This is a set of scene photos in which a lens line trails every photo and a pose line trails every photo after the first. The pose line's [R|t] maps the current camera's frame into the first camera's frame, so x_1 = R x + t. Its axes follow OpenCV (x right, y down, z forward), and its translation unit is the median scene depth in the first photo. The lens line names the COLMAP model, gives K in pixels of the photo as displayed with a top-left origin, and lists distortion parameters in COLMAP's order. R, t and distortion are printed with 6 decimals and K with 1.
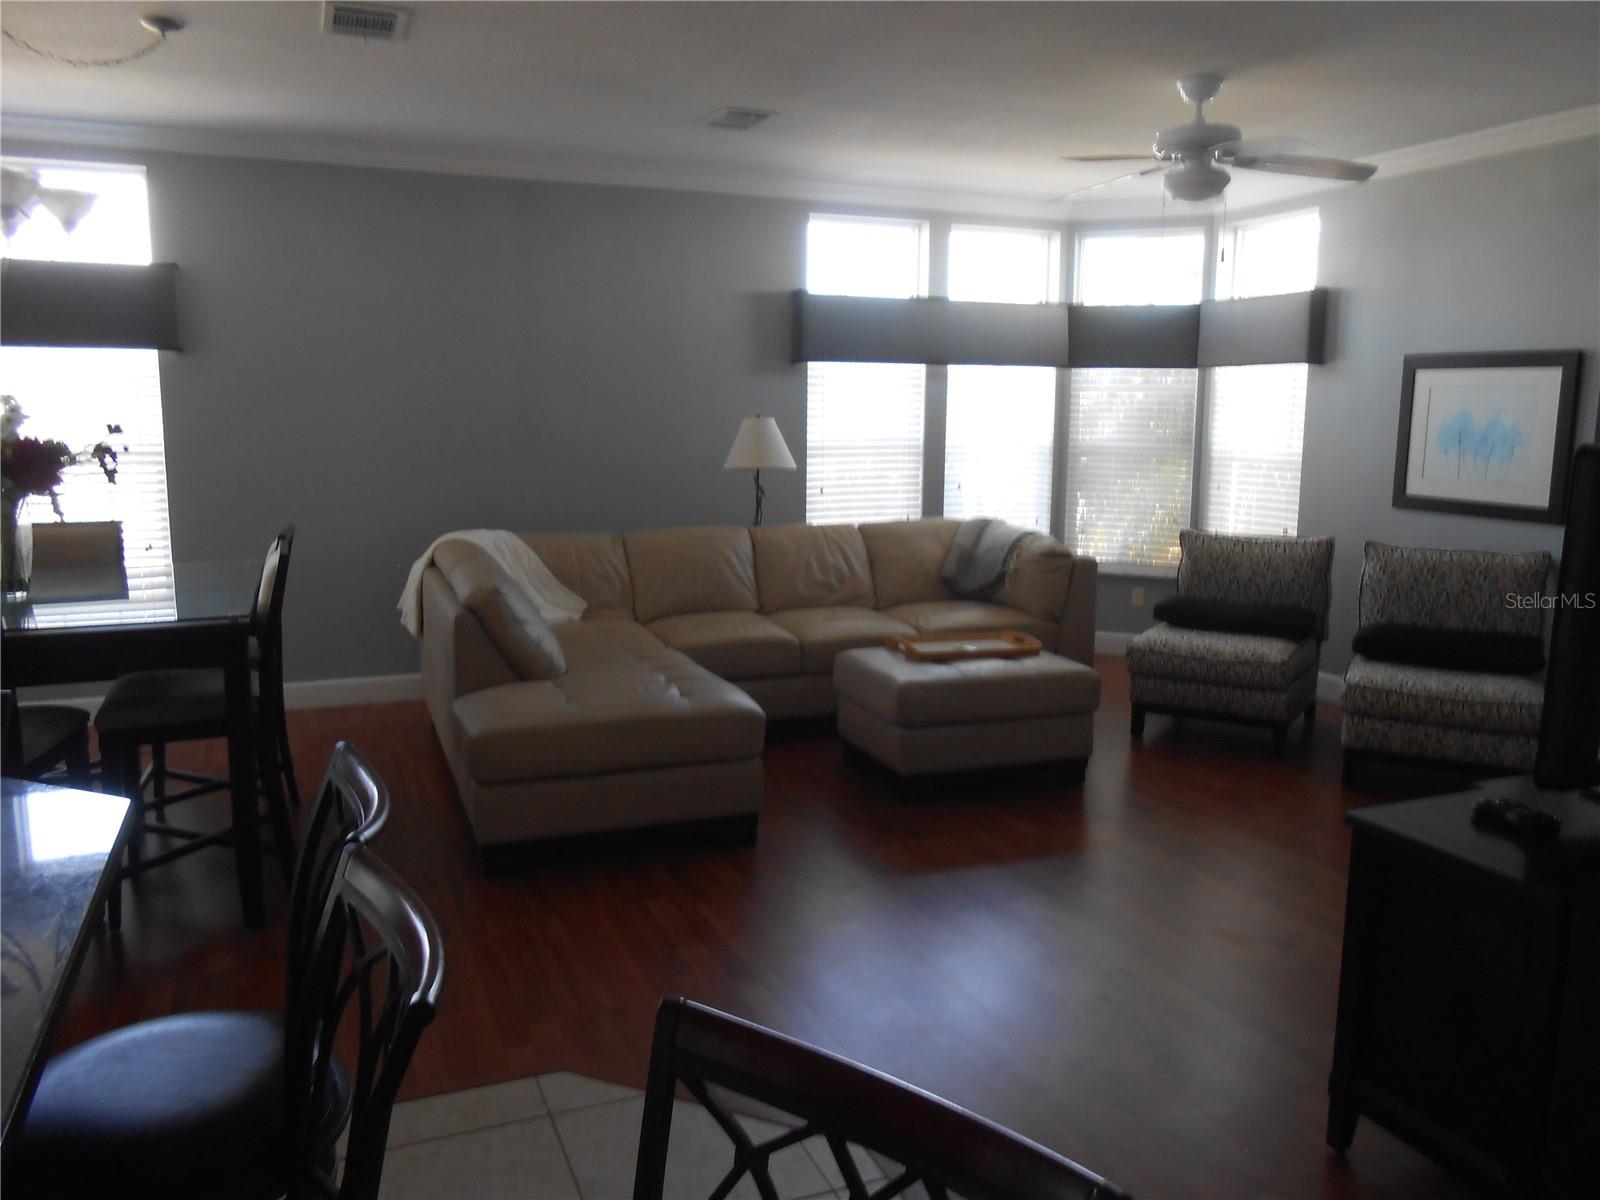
lens RADIAL K [[1215.5, 0, 800.0], [0, 1215.5, 600.0], [0, 0, 1]] dist [-0.032299, -0.000271]
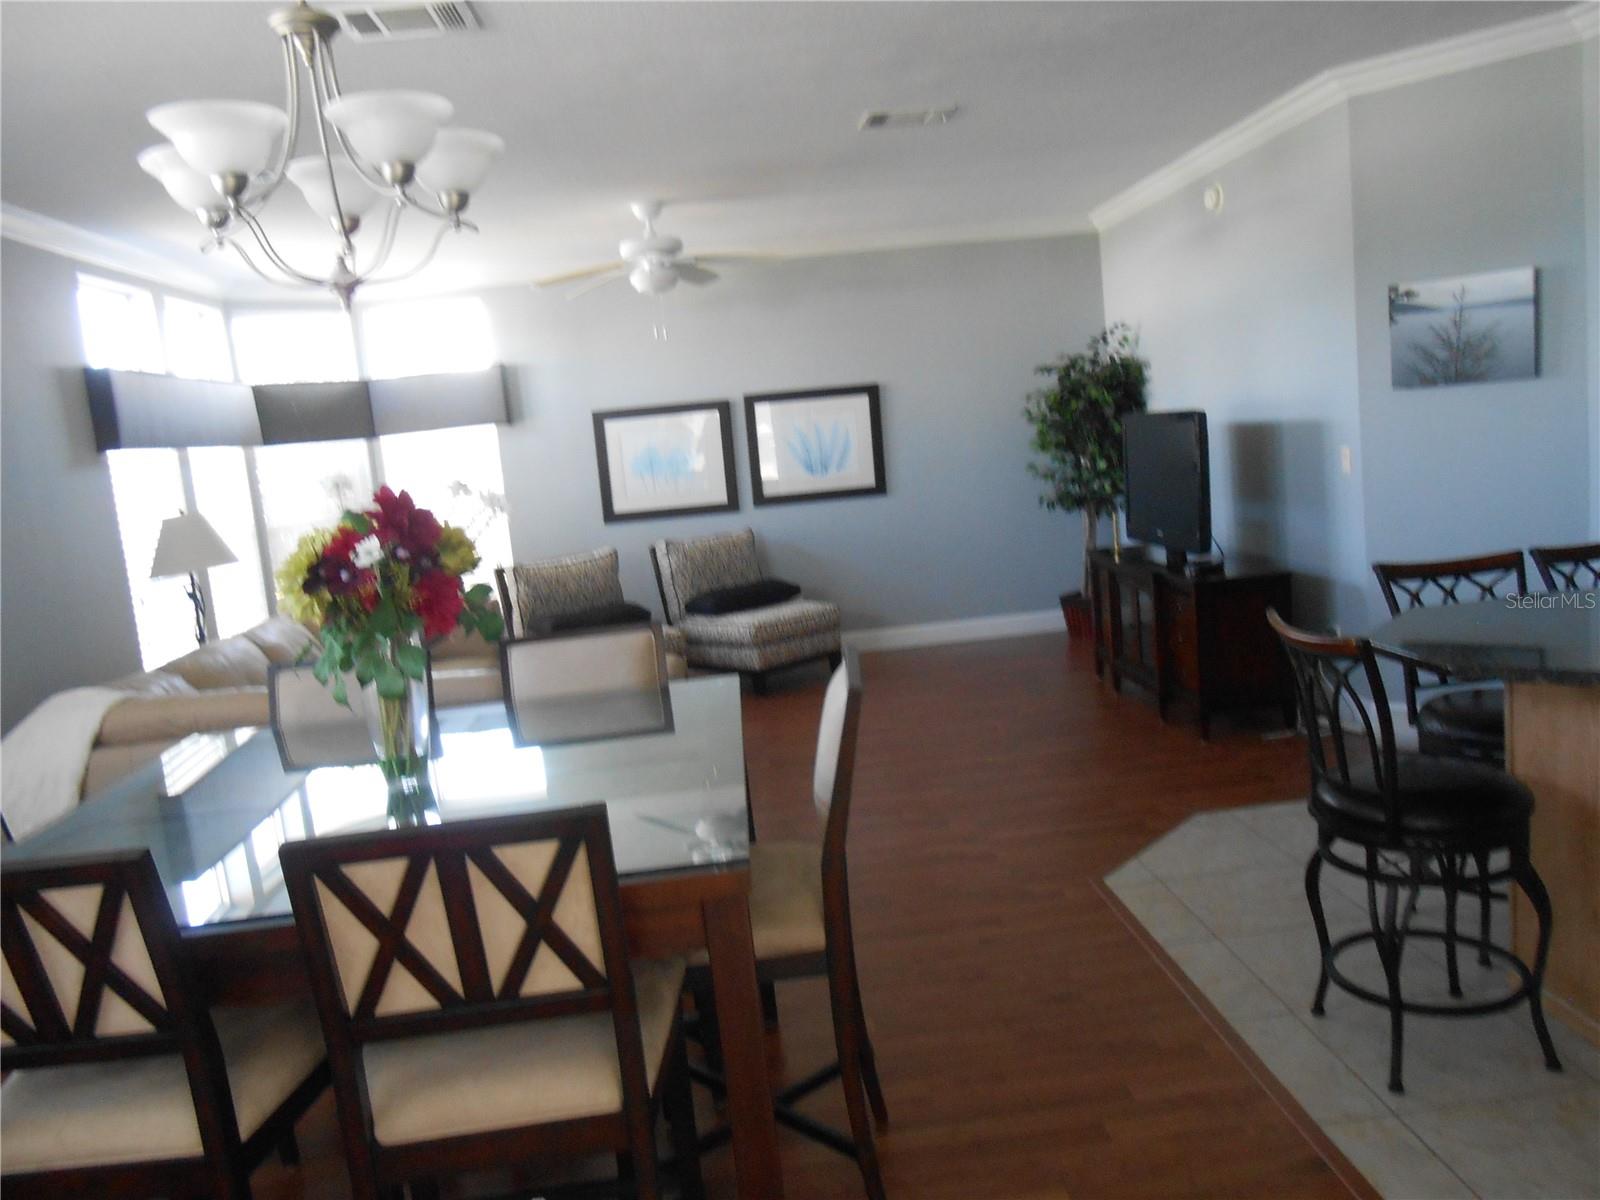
lens RADIAL K [[1215.5, 0, 800.0], [0, 1215.5, 600.0], [0, 0, 1]] dist [-0.032299, -0.000271]
pose [[0.322489, -0.169203, 0.931328, -0.716289], [0.243898, 0.965526, 0.090962, -0.065322], [-0.914612, 0.197815, 0.352639, 0.345272]]
